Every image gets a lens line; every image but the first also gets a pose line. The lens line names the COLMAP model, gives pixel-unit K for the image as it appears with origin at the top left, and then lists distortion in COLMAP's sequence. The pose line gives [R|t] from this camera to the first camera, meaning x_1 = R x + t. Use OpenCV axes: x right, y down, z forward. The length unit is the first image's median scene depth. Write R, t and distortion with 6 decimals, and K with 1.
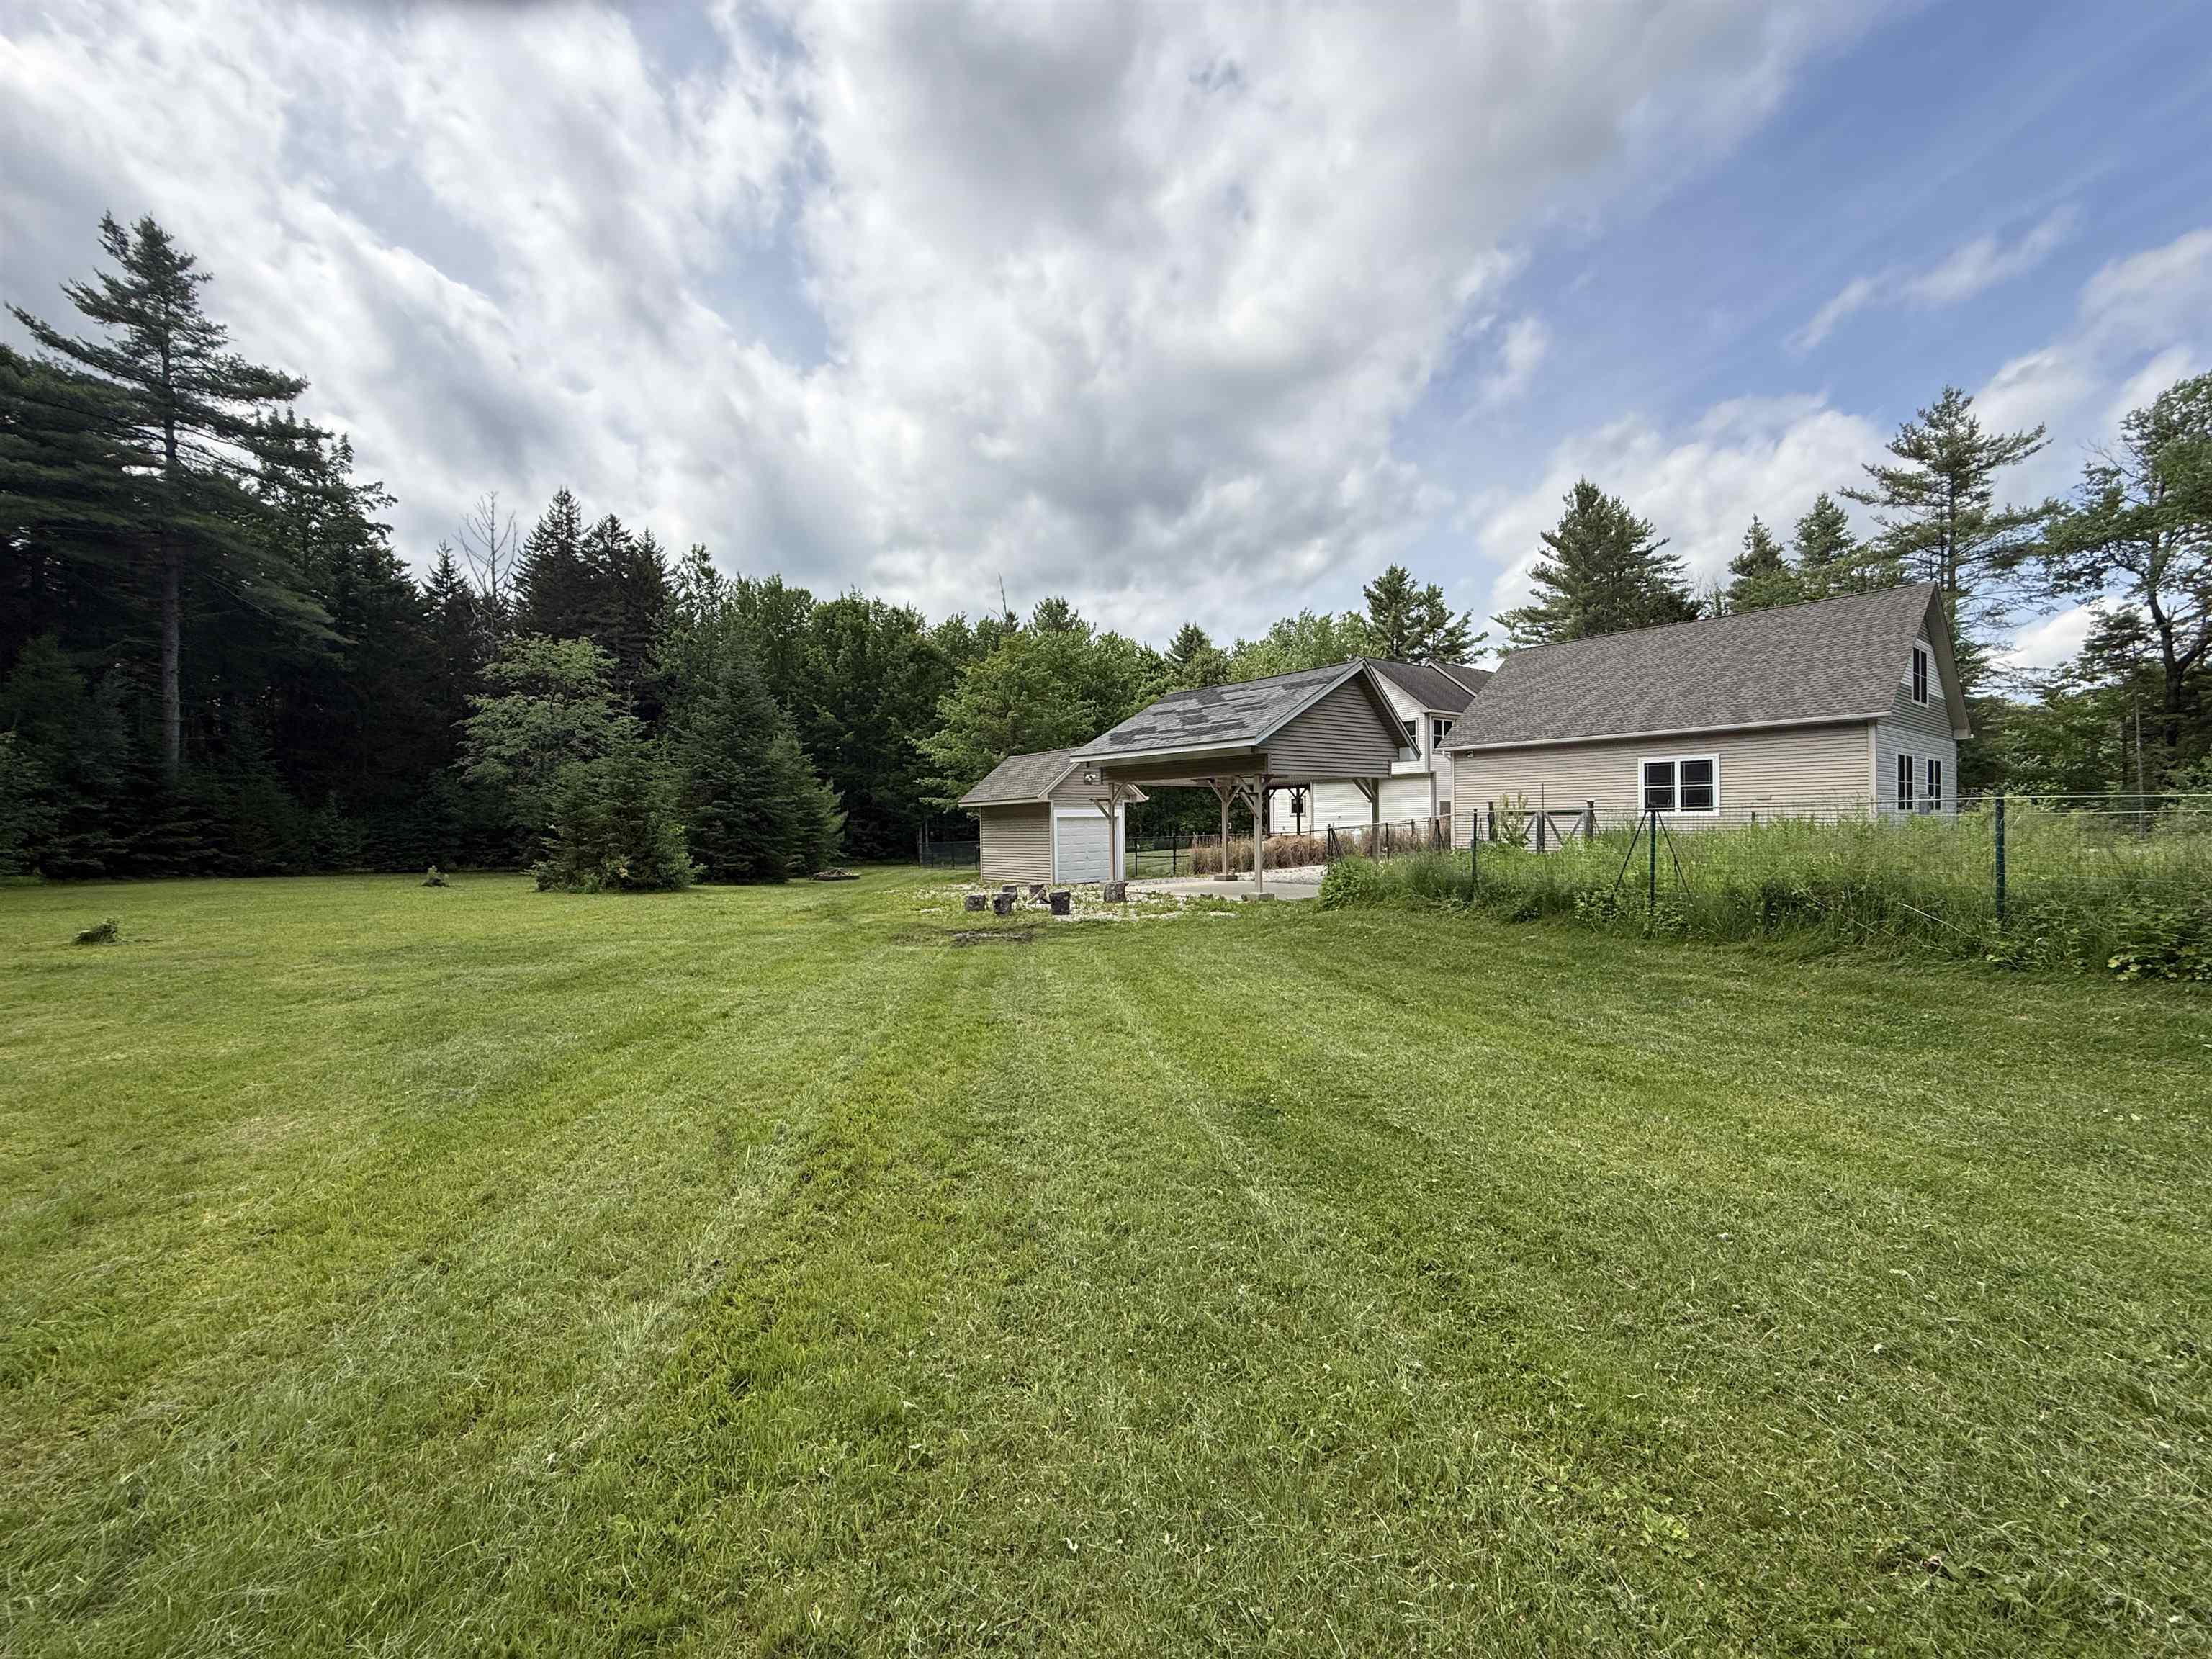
lens RADIAL K [[880.8, 0, 1101.8], [0, 880.8, 830.3], [0, 0, 1]] dist [-0.000587, 0.000296]
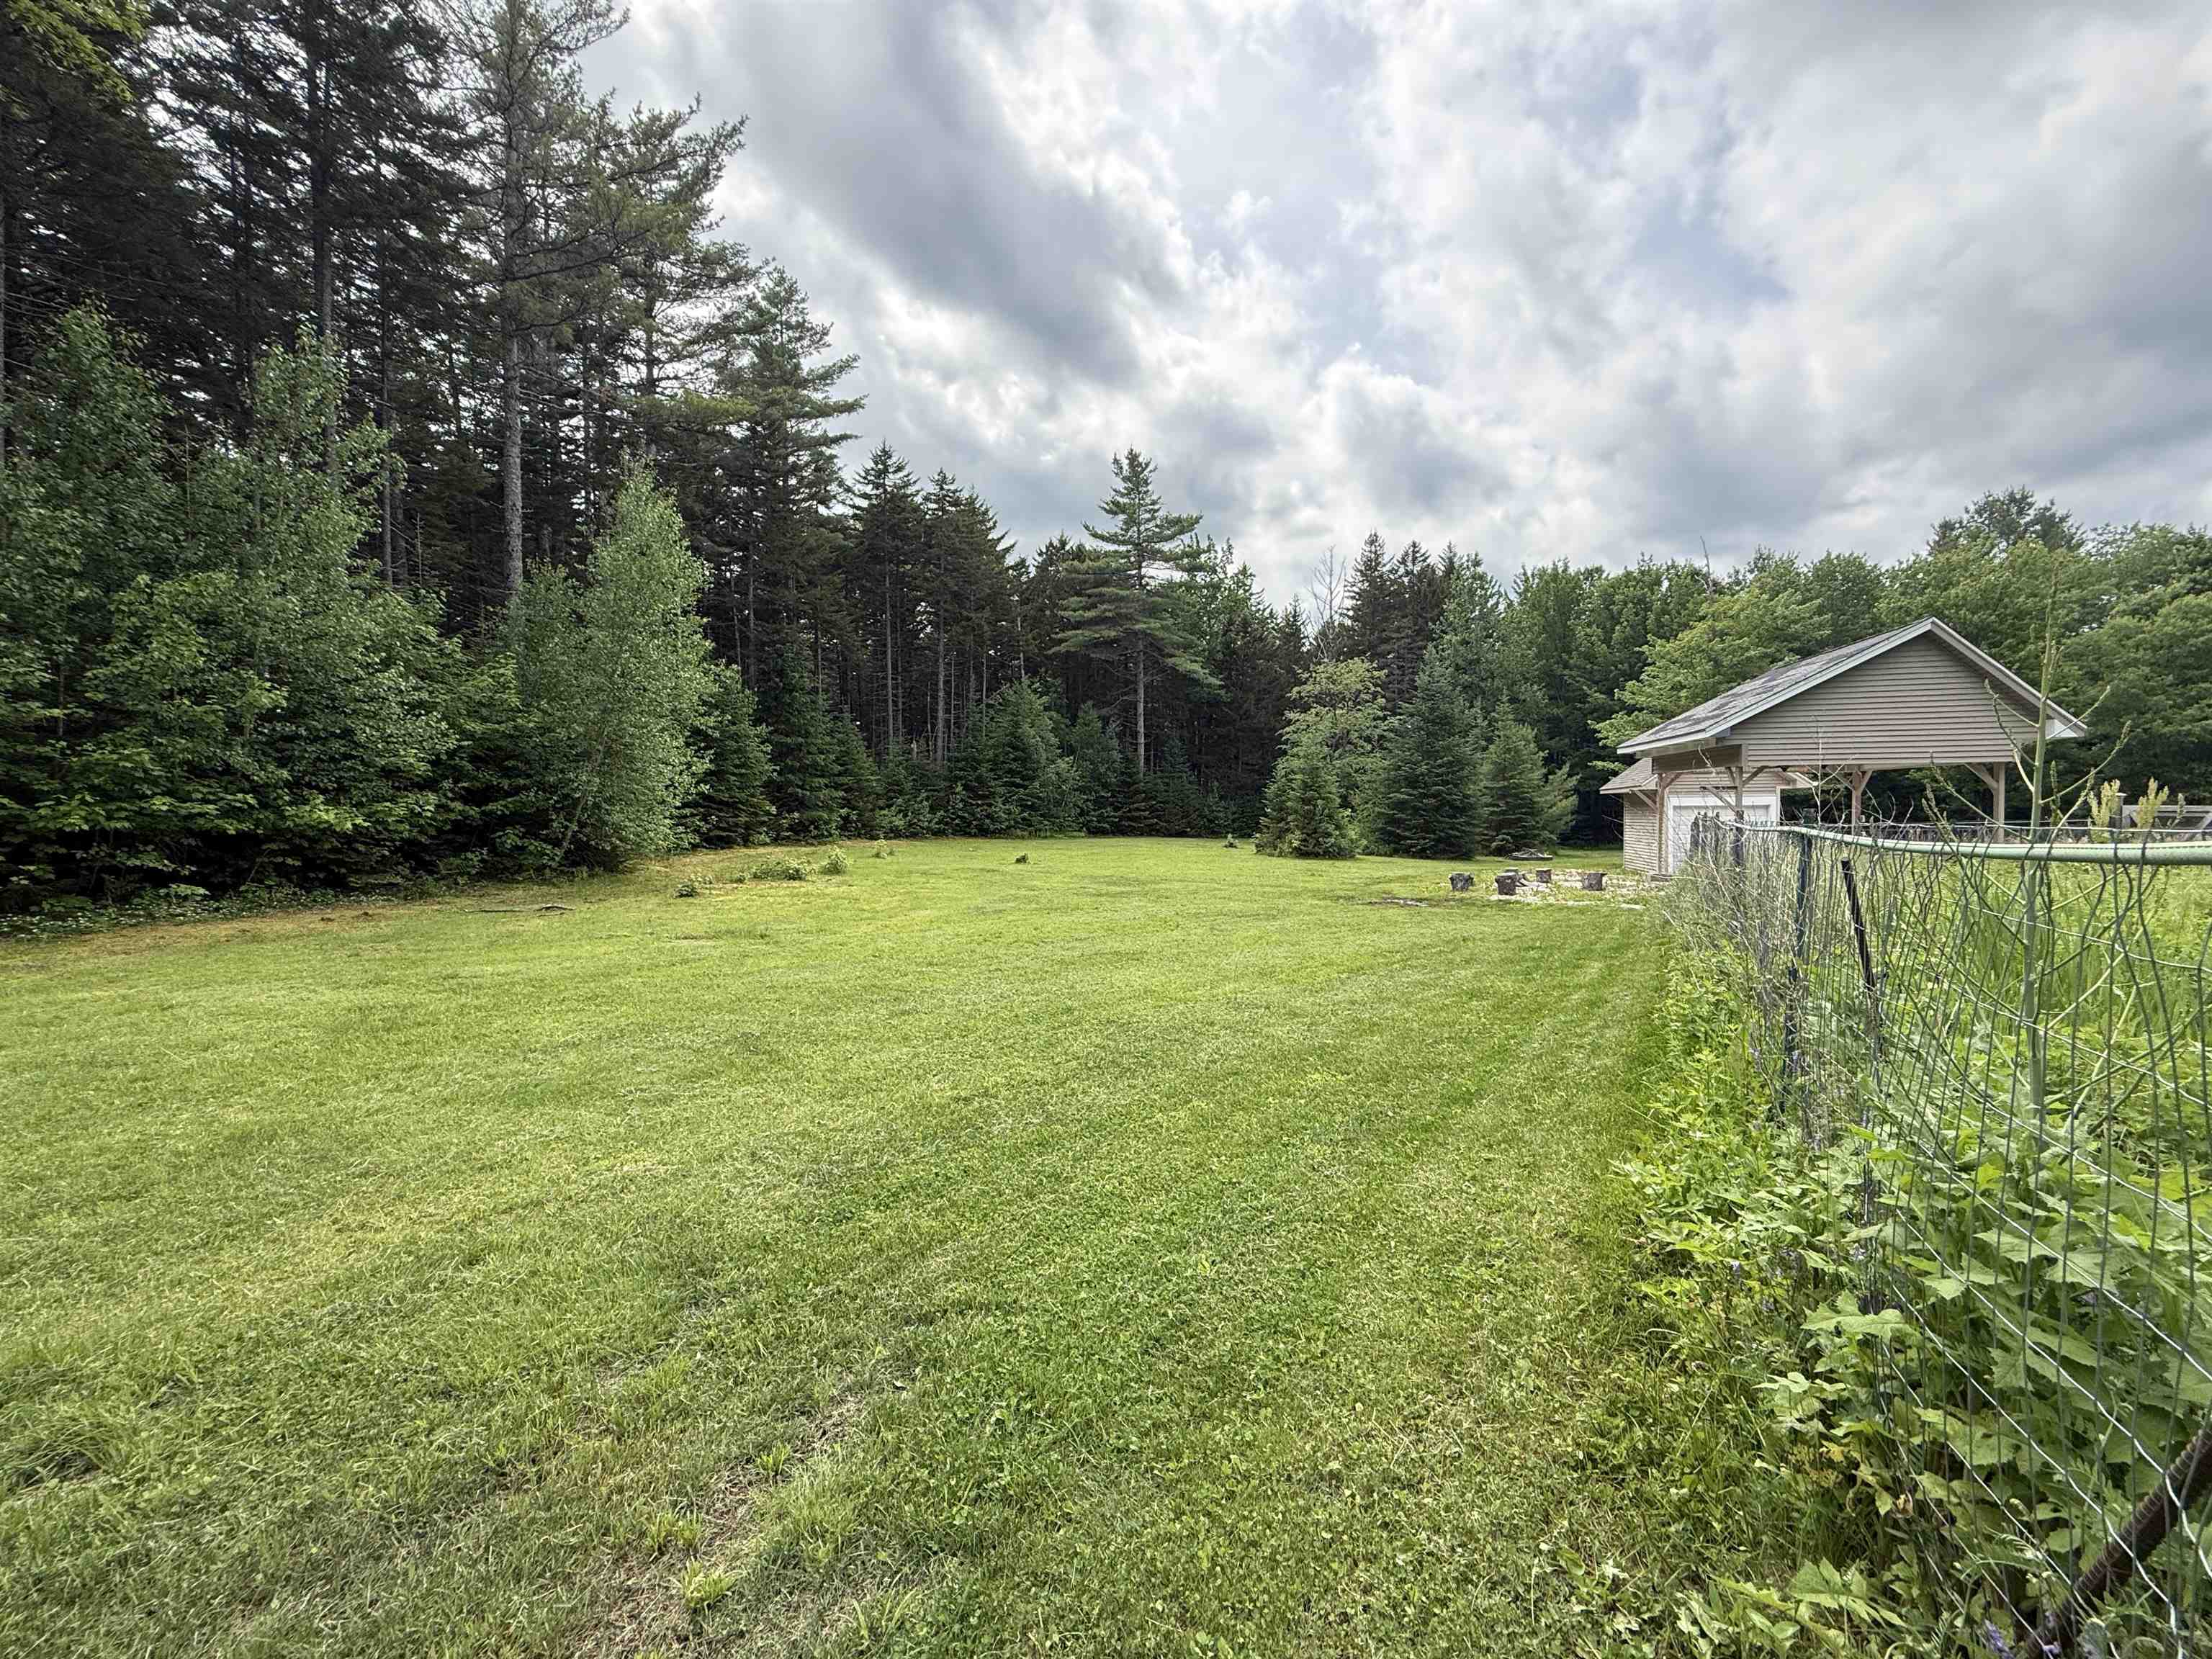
lens RADIAL K [[897.9, 0, 1106.0], [0, 897.9, 829.5], [0, 0, 1]] dist [0.000094, 0.000222]
pose [[0.584639, 0.029848, -0.810744, 0.311798], [-0.009369, 0.999505, 0.030041, -0.010302], [0.811239, -0.009967, 0.584629, -0.060188]]
